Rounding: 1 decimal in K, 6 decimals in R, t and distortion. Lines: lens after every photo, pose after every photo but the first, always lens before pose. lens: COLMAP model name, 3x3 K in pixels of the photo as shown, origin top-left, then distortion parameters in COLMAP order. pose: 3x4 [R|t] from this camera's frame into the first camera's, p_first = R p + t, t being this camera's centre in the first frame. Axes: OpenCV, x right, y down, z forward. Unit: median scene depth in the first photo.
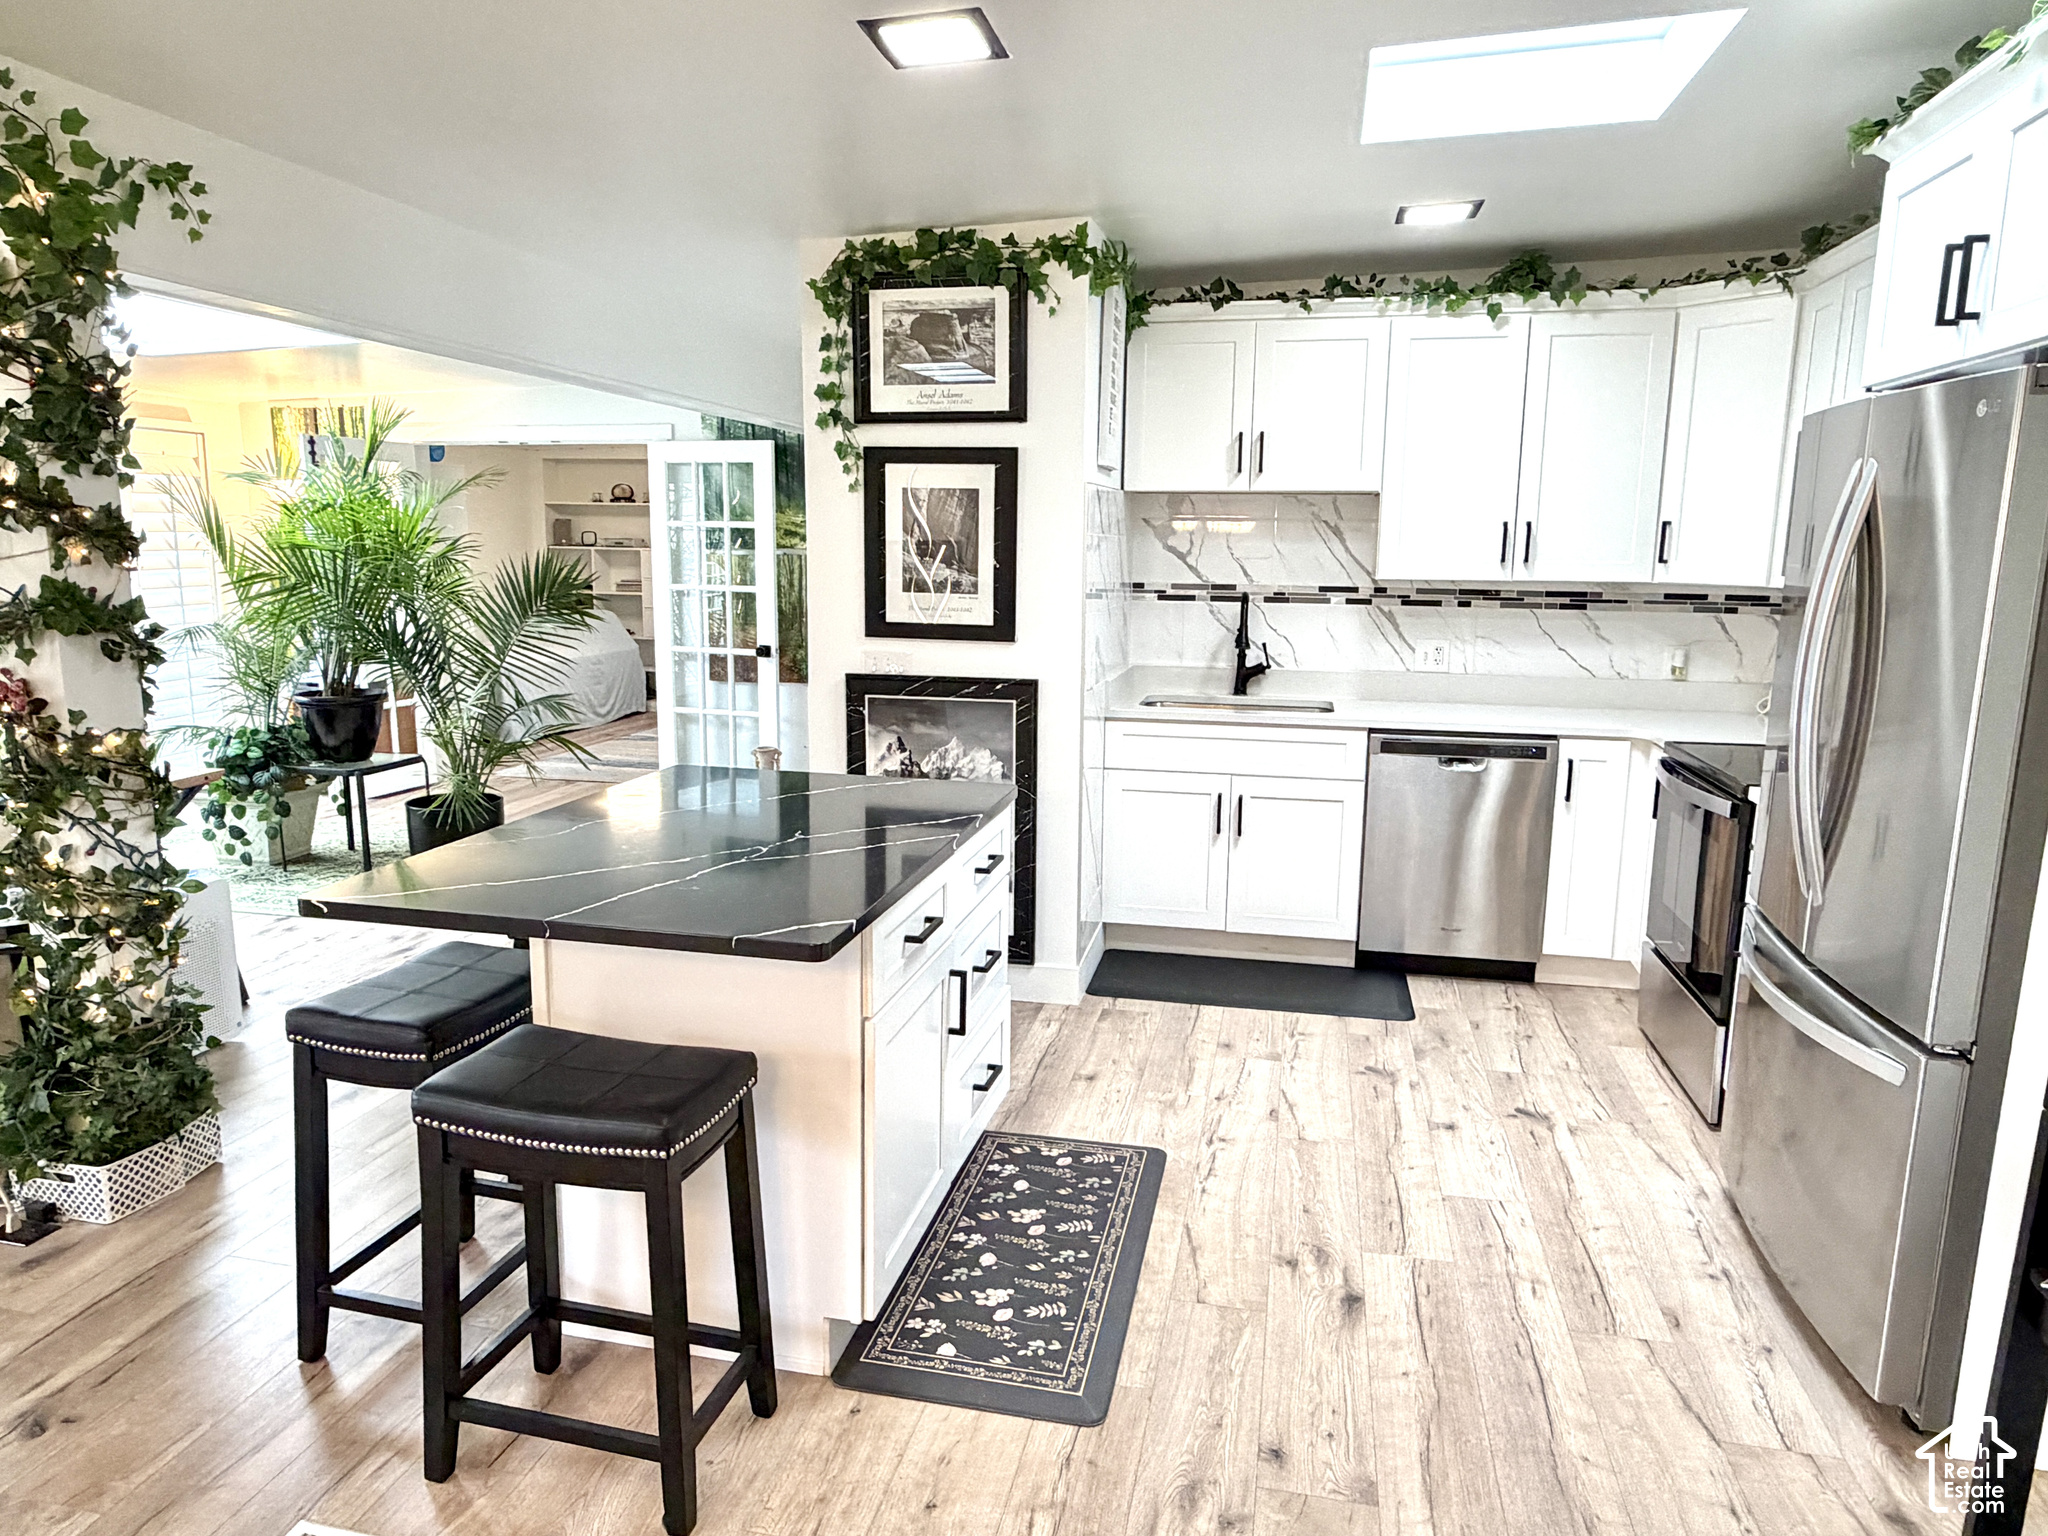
lens RADIAL K [[1311.8, 0, 1022.6], [0, 1311.8, 776.2], [0, 0, 1]] dist [-0.000340, 0.001057]
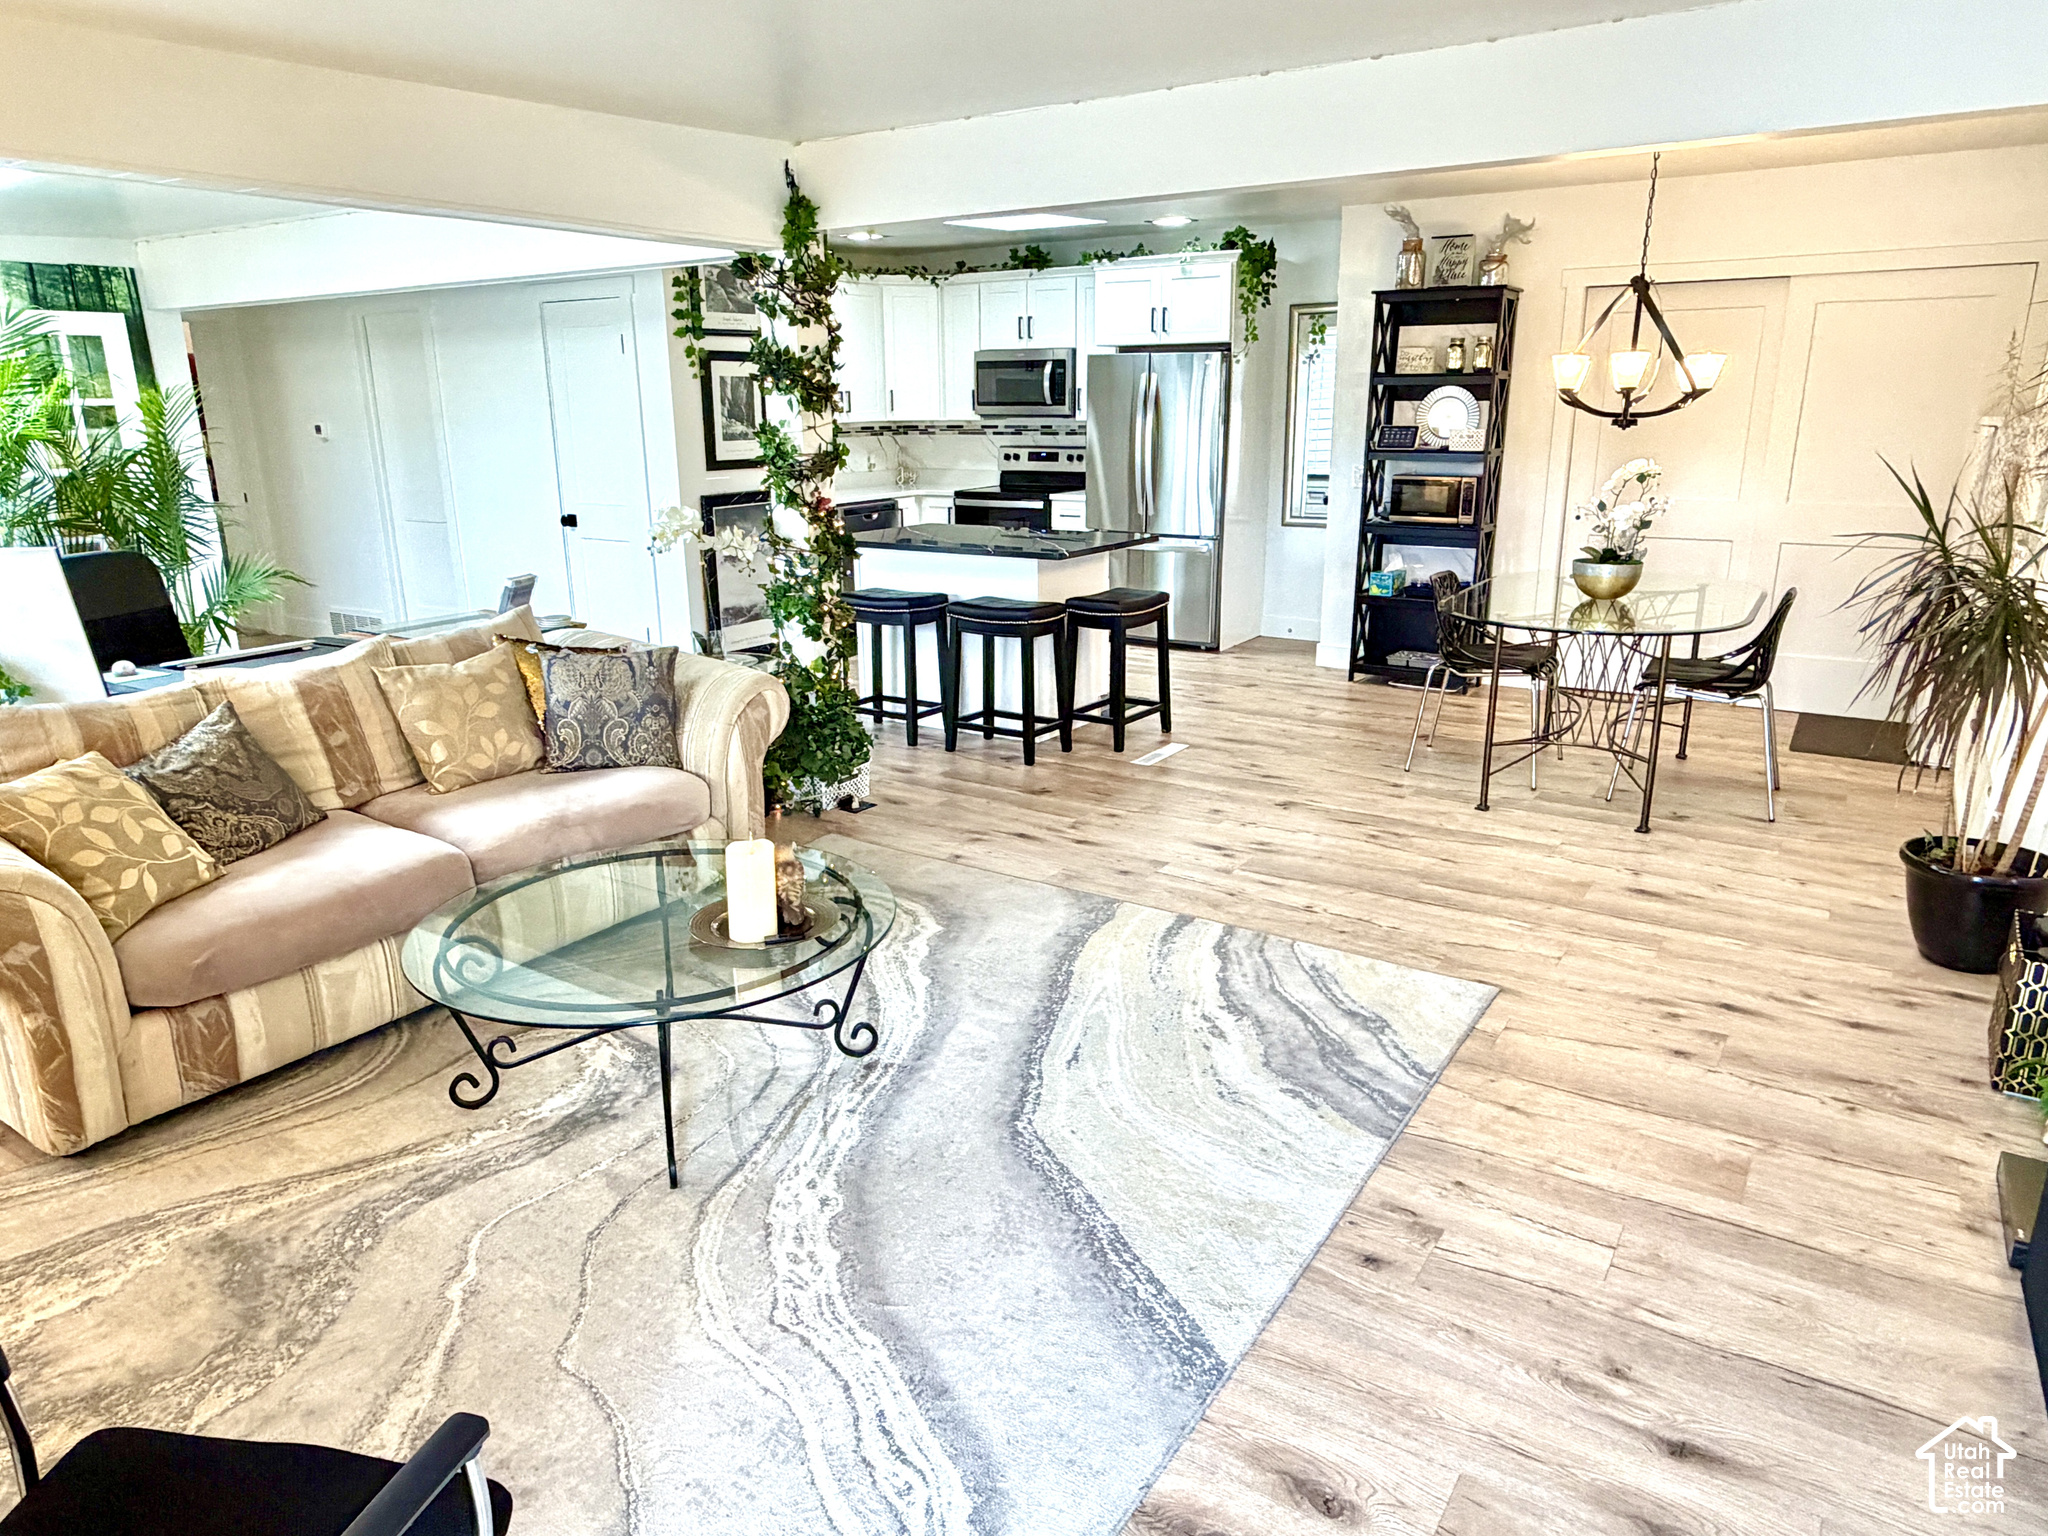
lens RADIAL K [[1311.8, 0, 1019.7], [0, 1311.8, 773.9], [0, 0, 1]] dist [-0.000340, 0.001057]
pose [[0.357597, -0.274691, 0.892564, -1.560474], [0.180779, 0.958045, 0.222416, -0.040386], [-0.916212, 0.081821, 0.392252, 0.053927]]
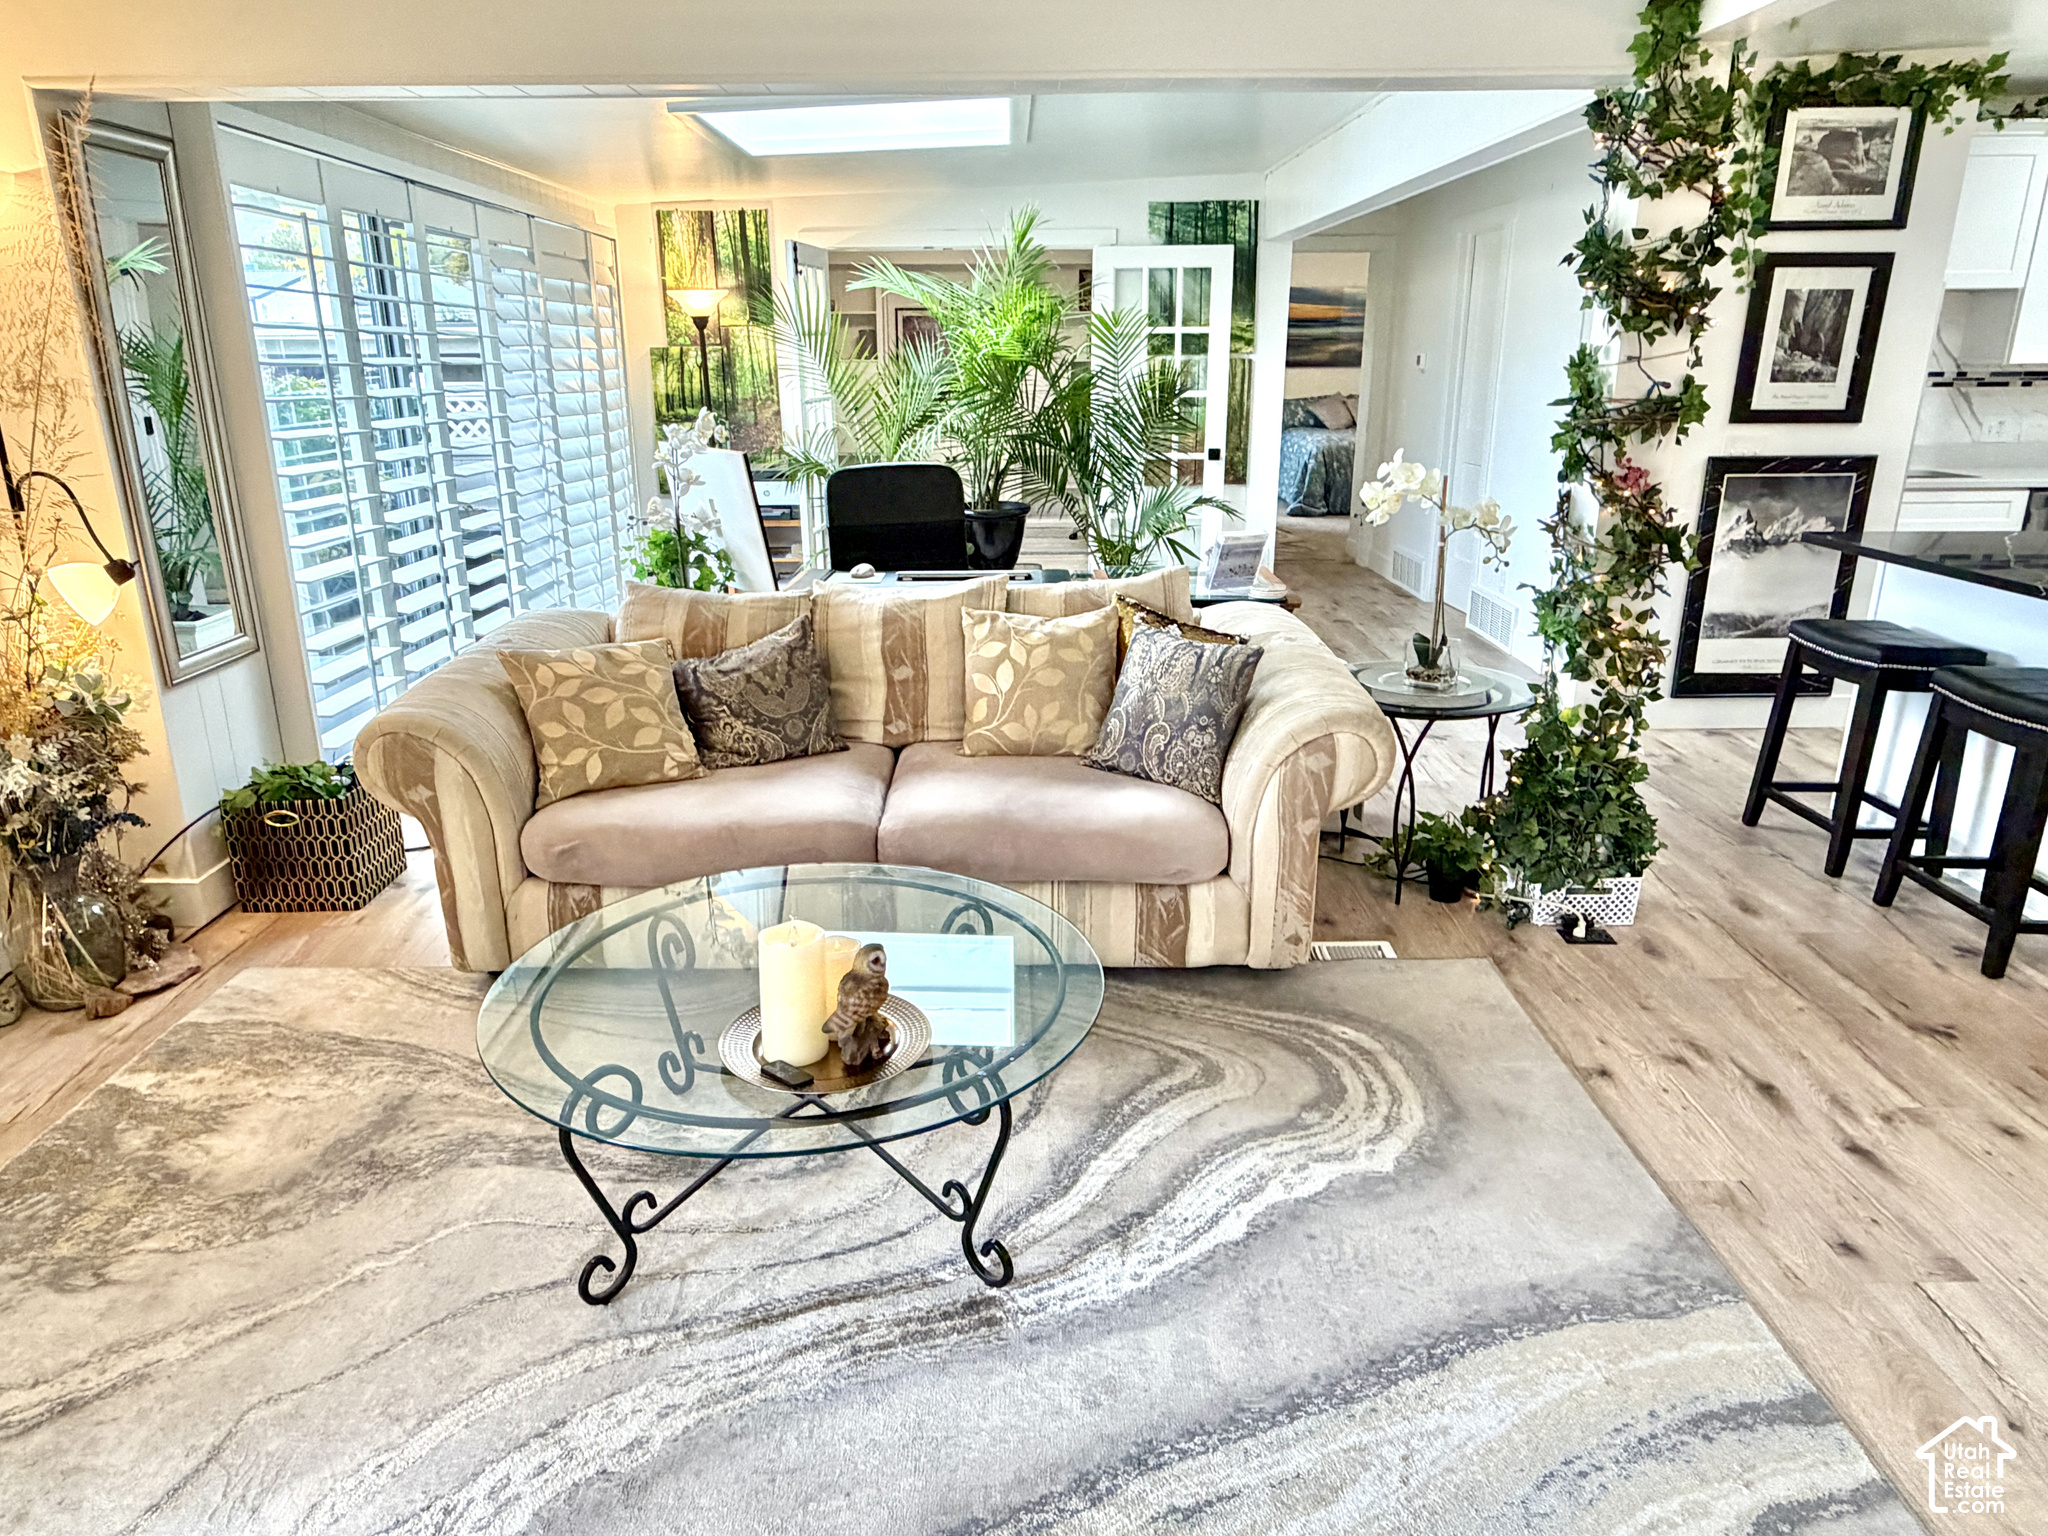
lens RADIAL K [[1311.8, 0, 1008.5], [0, 1311.8, 767.5], [0, 0, 1]] dist [-0.000340, 0.001057]
pose [[0.975897, -0.084708, 0.201119, -1.030136], [0.057493, 0.988831, 0.137504, -0.001705], [-0.210520, -0.122626, 0.969868, -0.027590]]
